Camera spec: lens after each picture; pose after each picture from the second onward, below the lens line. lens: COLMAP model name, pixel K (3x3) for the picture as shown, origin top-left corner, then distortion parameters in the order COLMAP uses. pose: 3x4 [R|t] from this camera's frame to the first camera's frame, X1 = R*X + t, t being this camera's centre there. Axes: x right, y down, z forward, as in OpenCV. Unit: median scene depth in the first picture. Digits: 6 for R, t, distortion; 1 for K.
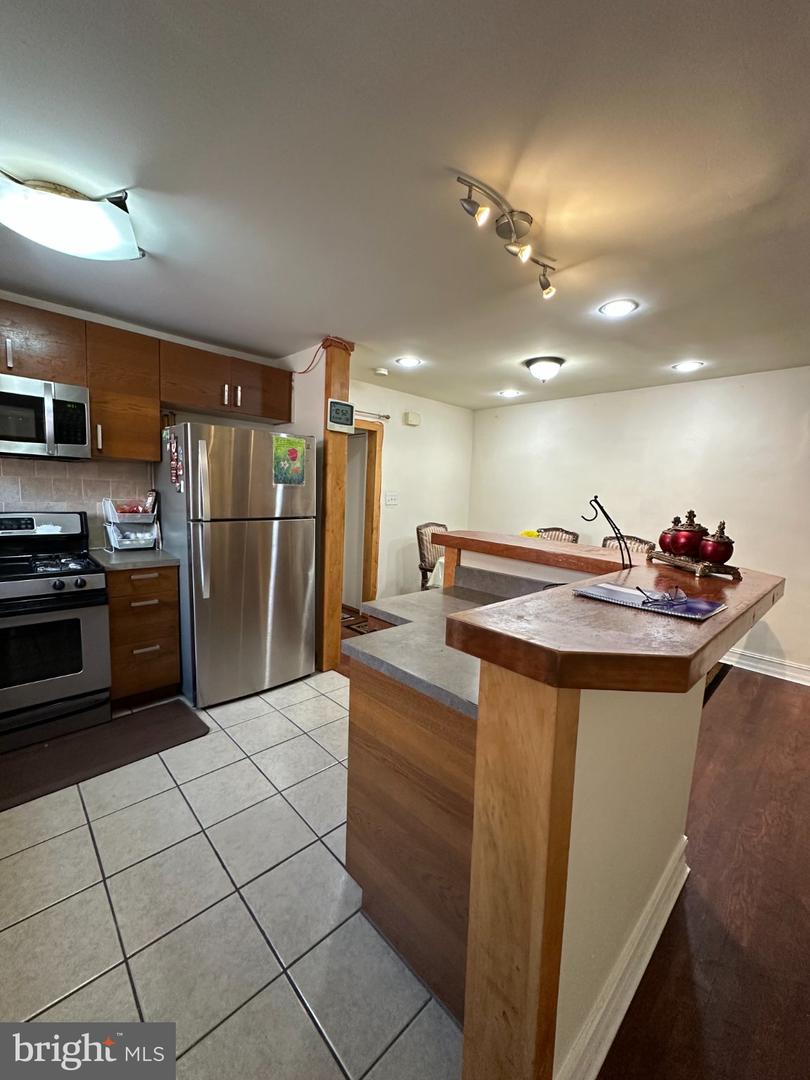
lens RADIAL K [[430.3, 0, 405.0], [0, 430.3, 540.0], [0, 0, 1]] dist [-0.001991, 0.000328]
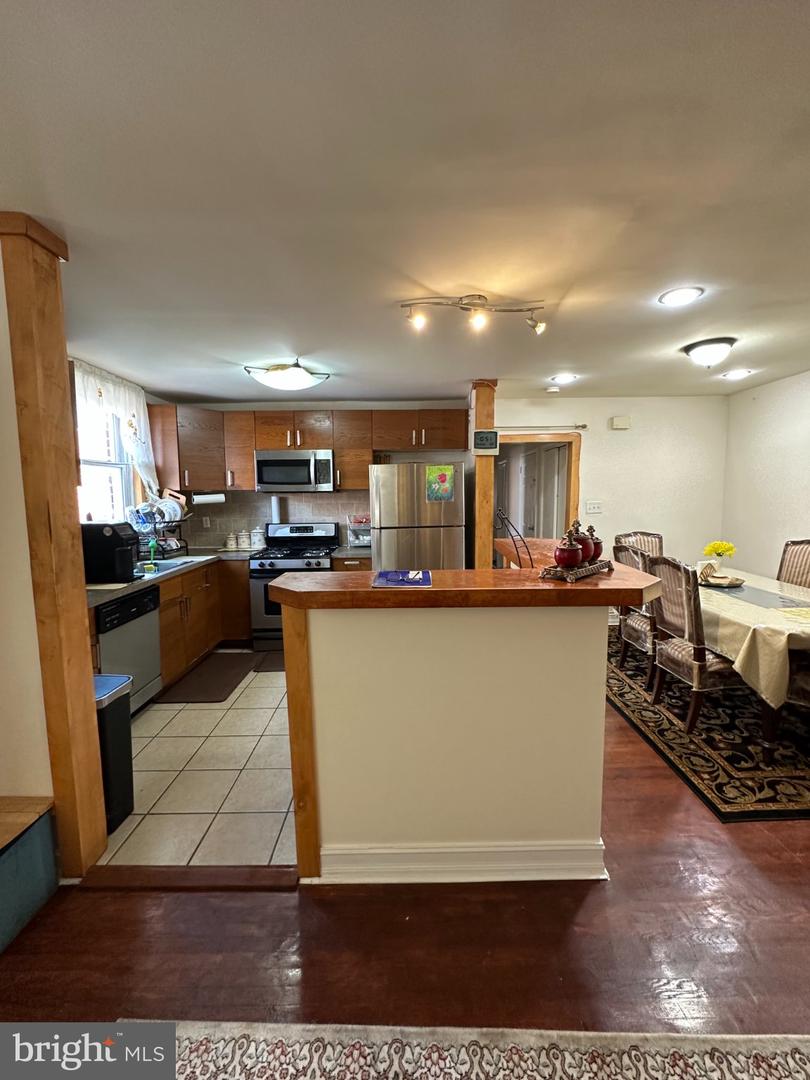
lens RADIAL K [[447.3, 0, 405.0], [0, 447.3, 540.0], [0, 0, 1]] dist [-0.000807, -0.000075]
pose [[0.722445, 0.022589, -0.691059, 0.635362], [-0.036665, 0.999312, -0.005664, 0.001700], [0.690456, 0.029429, 0.722776, -0.061456]]
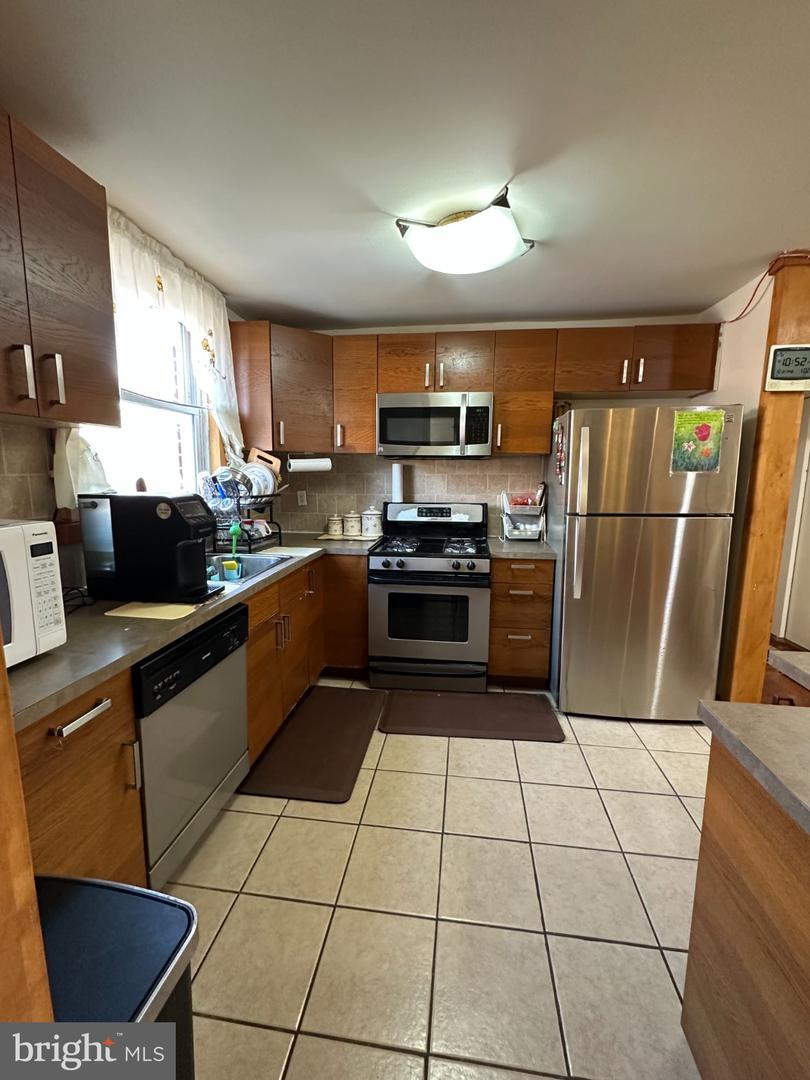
lens RADIAL K [[447.3, 0, 405.0], [0, 447.3, 540.0], [0, 0, 1]] dist [-0.000807, -0.000075]
pose [[0.621289, 0.078303, -0.779659, 0.047422], [-0.067652, 0.996639, 0.046185, -0.009240], [0.780656, 0.024051, 0.624498, 0.099733]]
